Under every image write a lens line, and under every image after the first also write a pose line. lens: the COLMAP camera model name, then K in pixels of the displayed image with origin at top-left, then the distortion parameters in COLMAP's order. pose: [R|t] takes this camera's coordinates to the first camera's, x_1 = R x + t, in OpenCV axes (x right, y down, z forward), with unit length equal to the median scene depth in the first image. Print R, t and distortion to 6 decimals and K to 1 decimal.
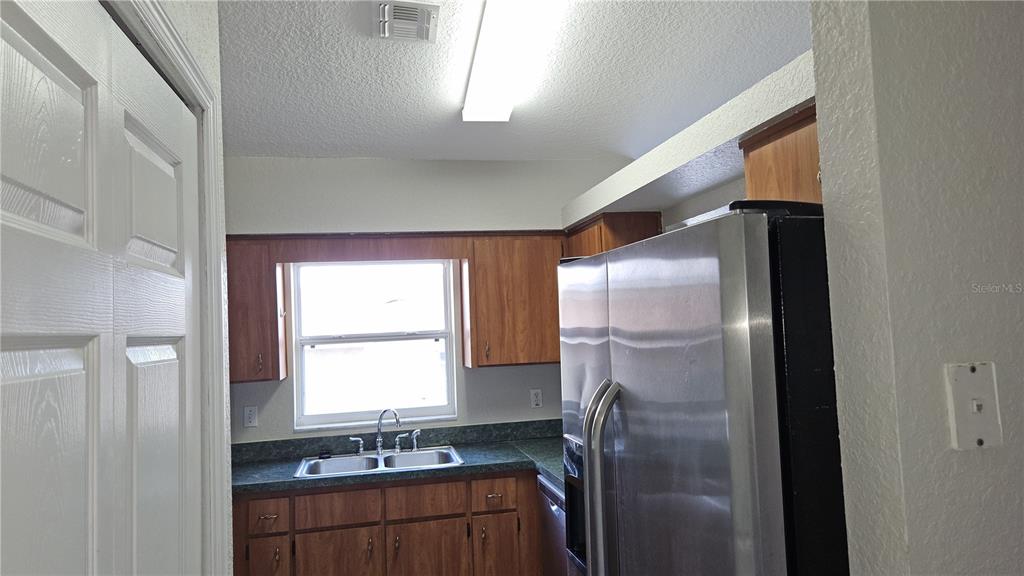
lens RADIAL K [[671.7, 0, 516.9], [0, 671.7, 284.7], [0, 0, 1]] dist [0.023338, -0.002208]
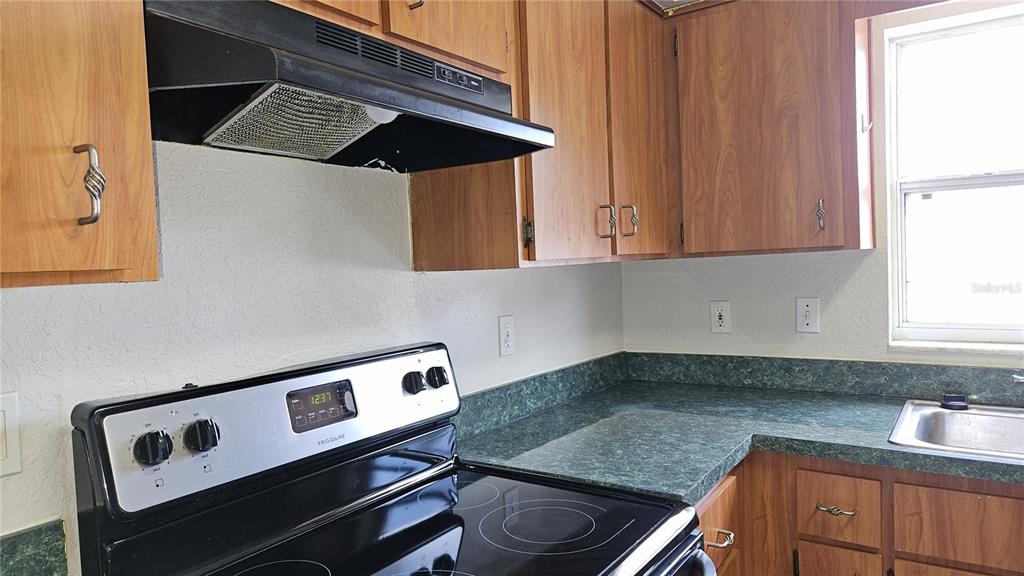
lens RADIAL K [[671.7, 0, 516.9], [0, 671.7, 284.7], [0, 0, 1]] dist [0.023338, -0.002208]
pose [[0.688924, 0.046411, -0.723346, -0.153866], [0.054225, 0.991852, 0.115283, 0.092561], [0.722802, -0.118645, 0.680794, 0.444689]]
